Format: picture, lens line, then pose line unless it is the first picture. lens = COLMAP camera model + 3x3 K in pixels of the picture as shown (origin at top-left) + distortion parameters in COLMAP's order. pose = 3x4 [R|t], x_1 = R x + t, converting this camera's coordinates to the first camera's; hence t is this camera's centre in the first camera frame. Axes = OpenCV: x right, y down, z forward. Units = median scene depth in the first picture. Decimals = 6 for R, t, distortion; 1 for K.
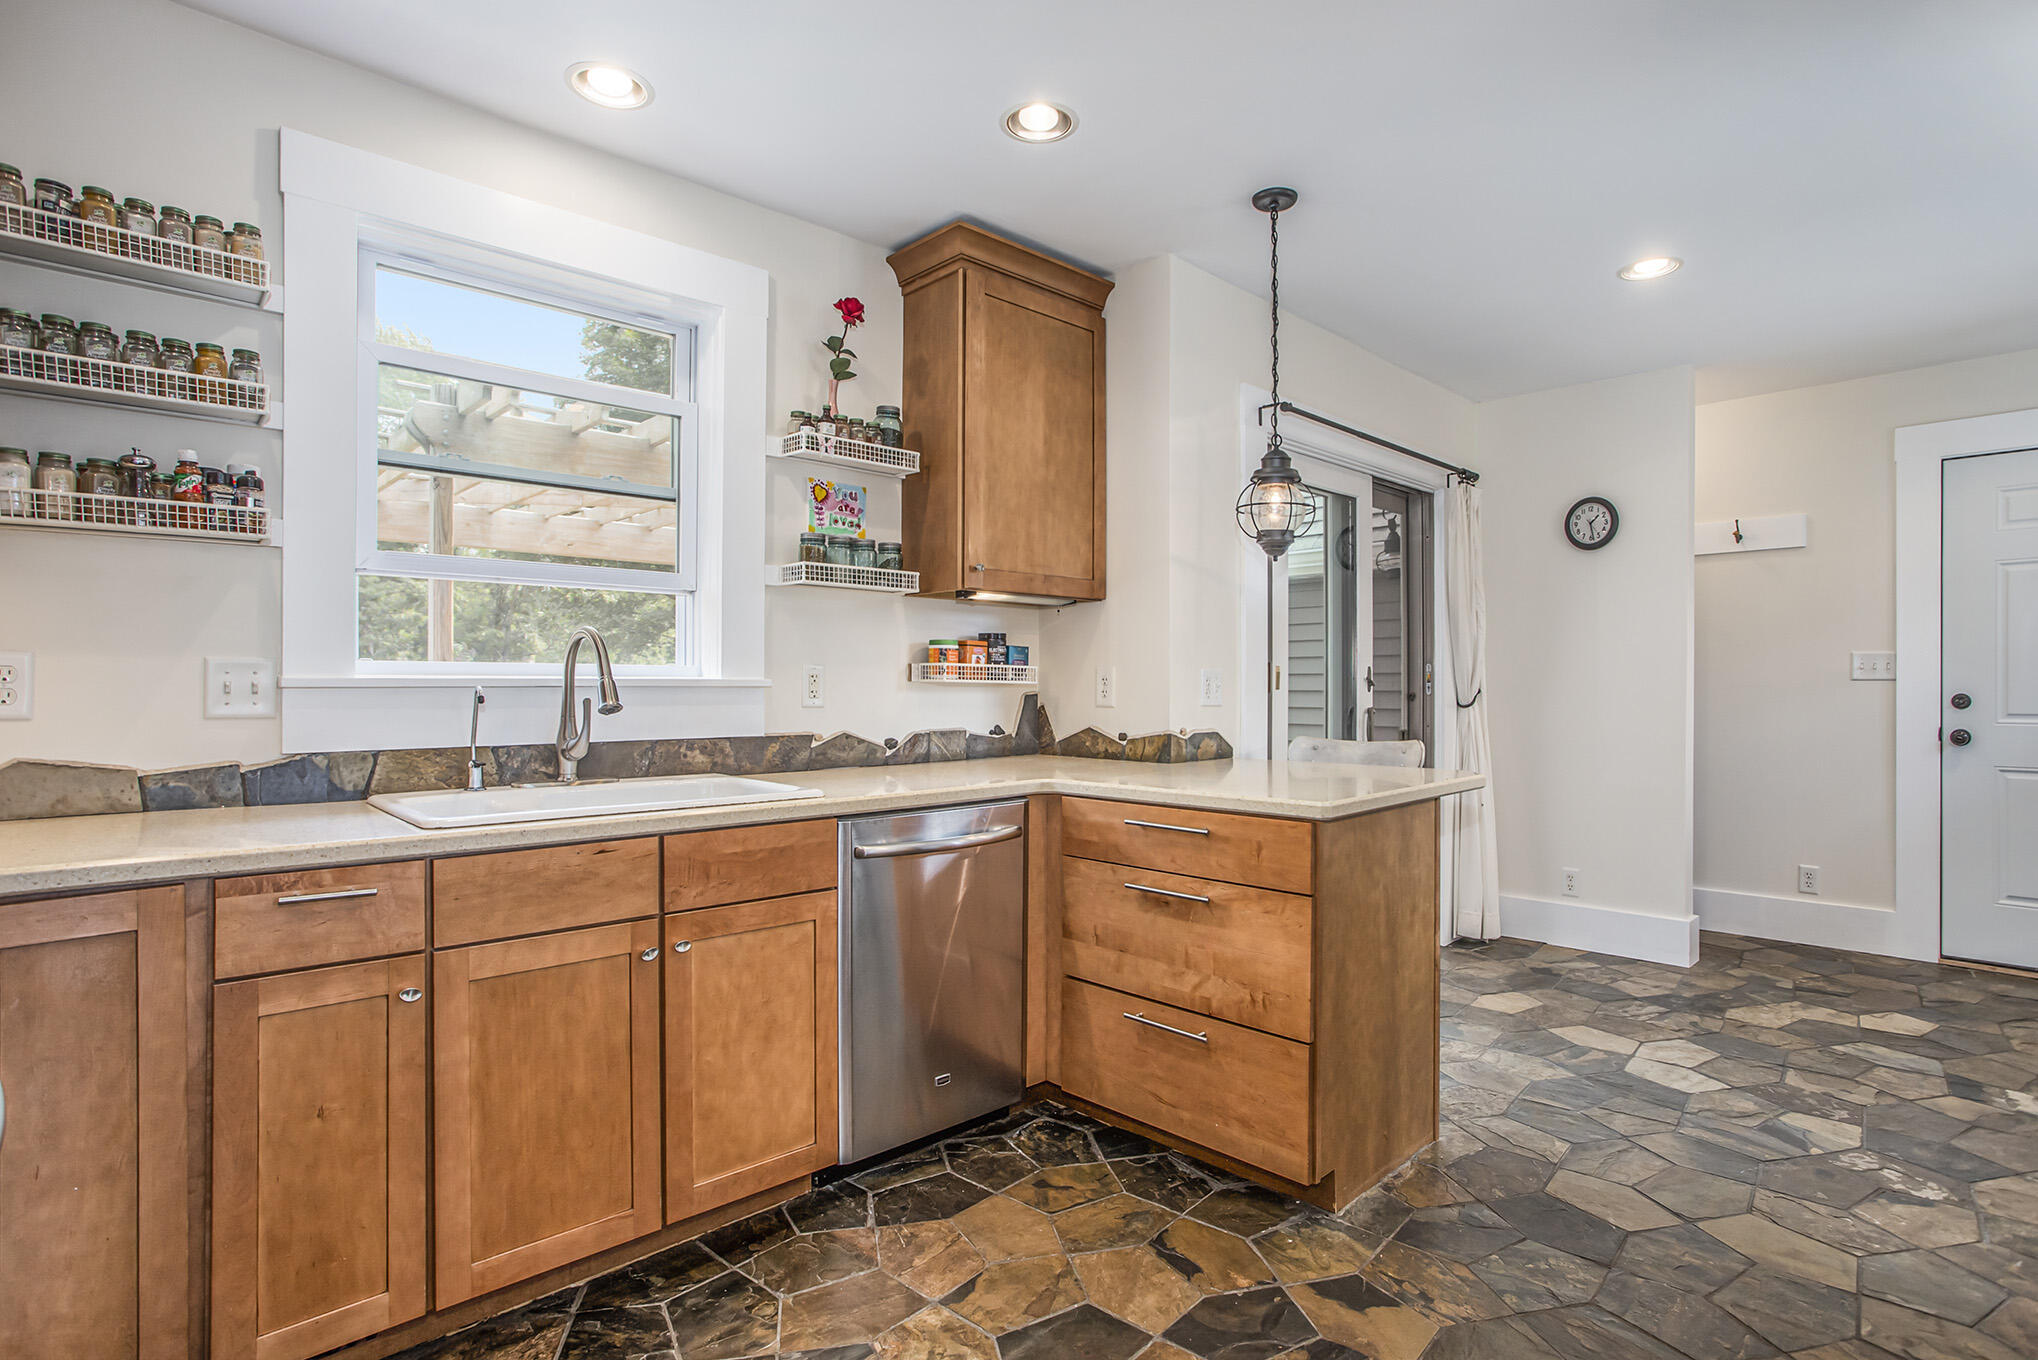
lens RADIAL K [[1035.8, 0, 1019.0], [0, 1035.8, 680.0], [0, 0, 1]] dist [0.002848, 0.000454]
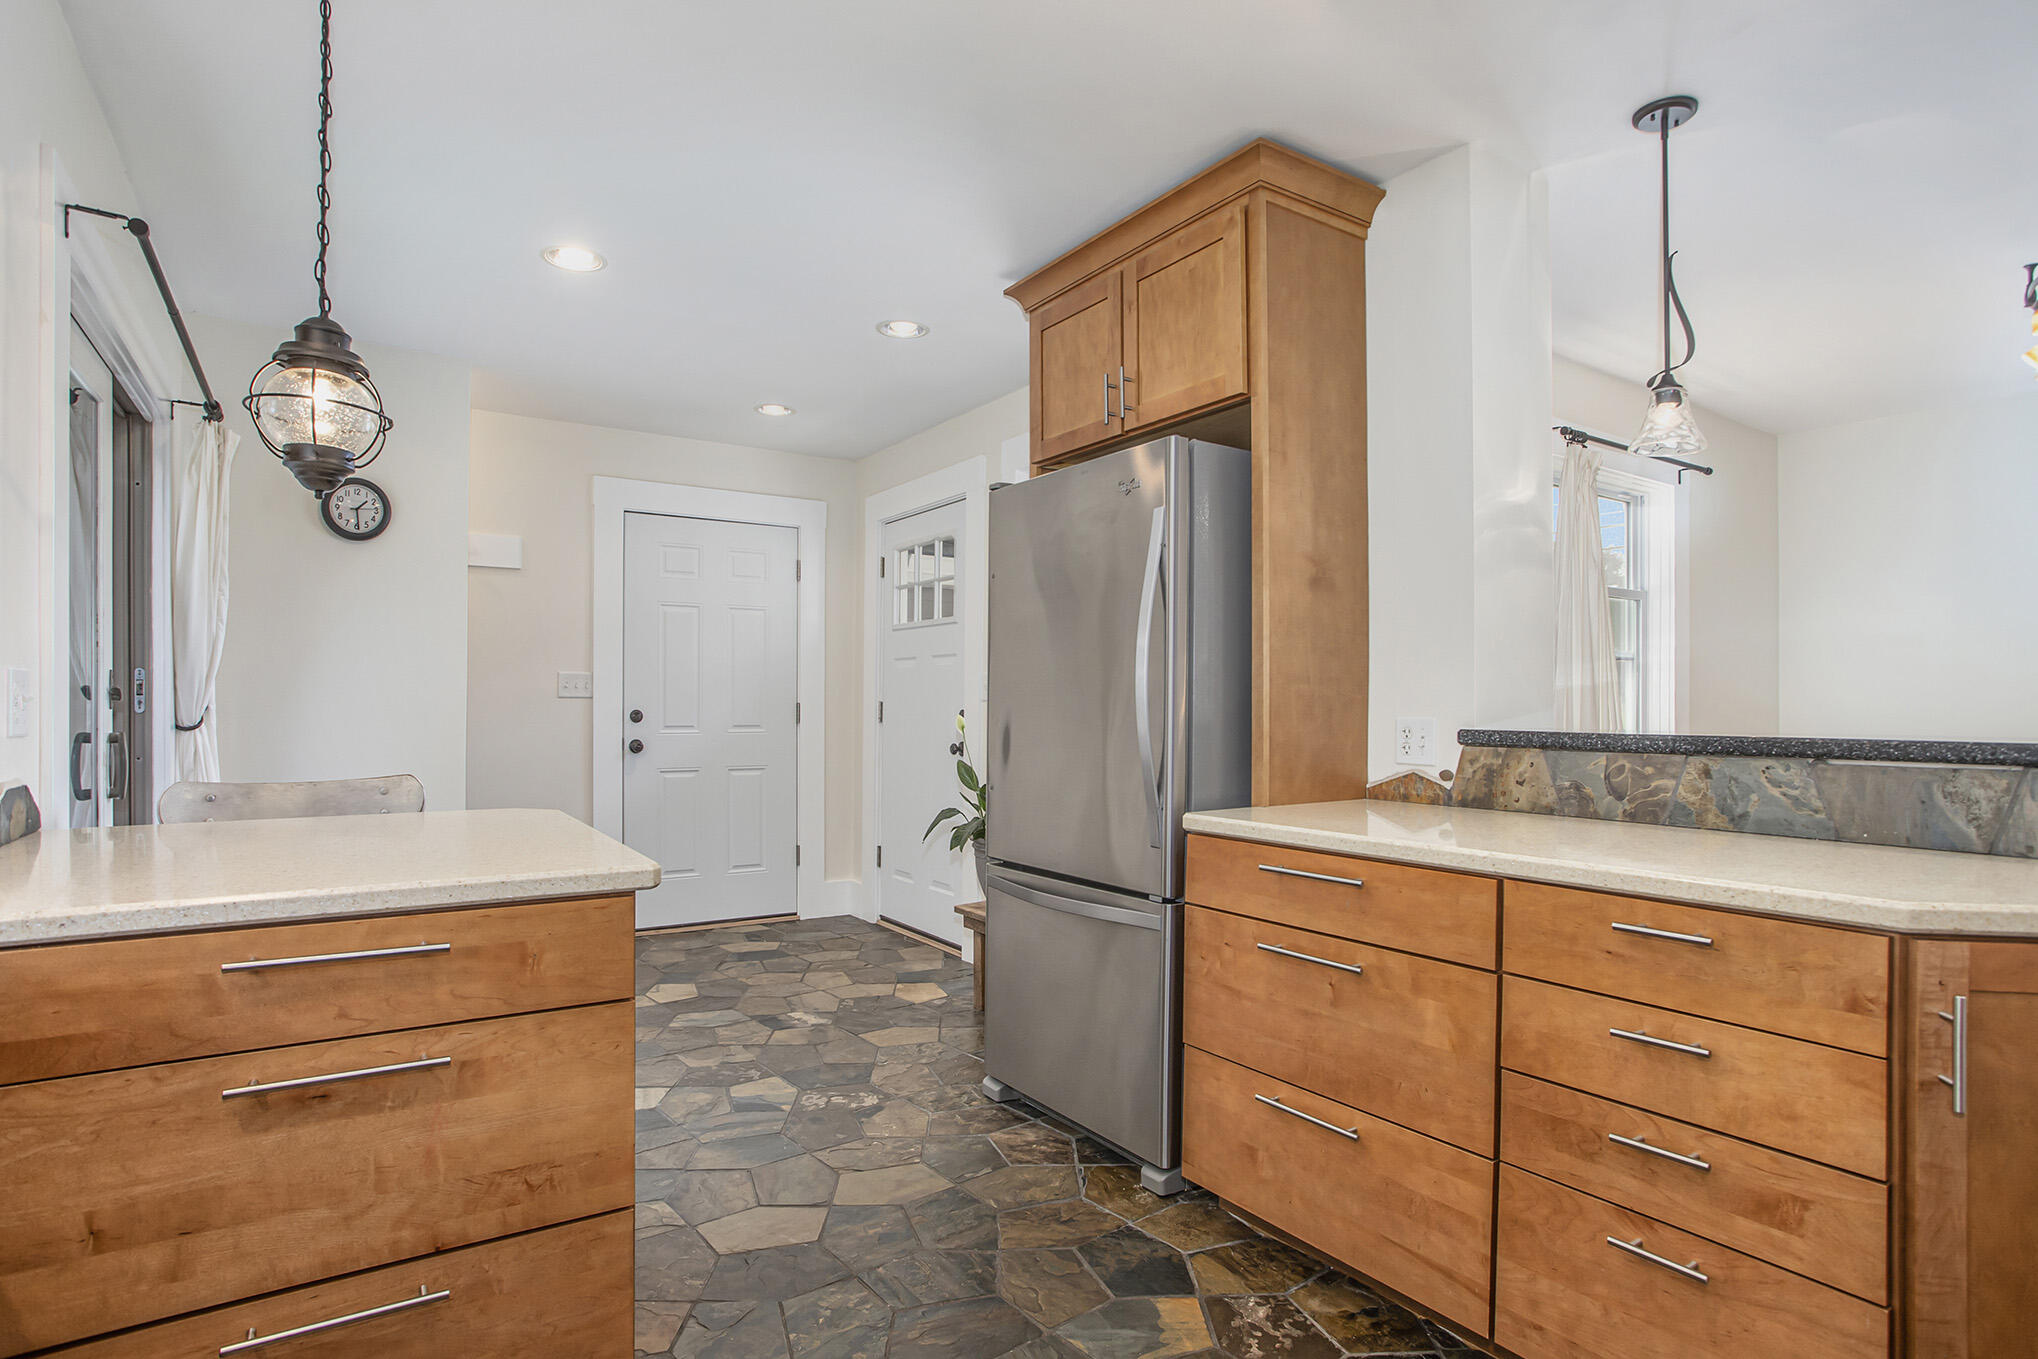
lens RADIAL K [[1060.9, 0, 1015.8], [0, 1060.9, 713.3], [0, 0, 1]] dist [-0.004044, 0.000485]
pose [[0.177107, -0.006085, 0.984173, -0.359575], [-0.010793, 0.999909, 0.008124, 0.003809], [-0.984132, -0.012061, 0.177025, 0.570576]]
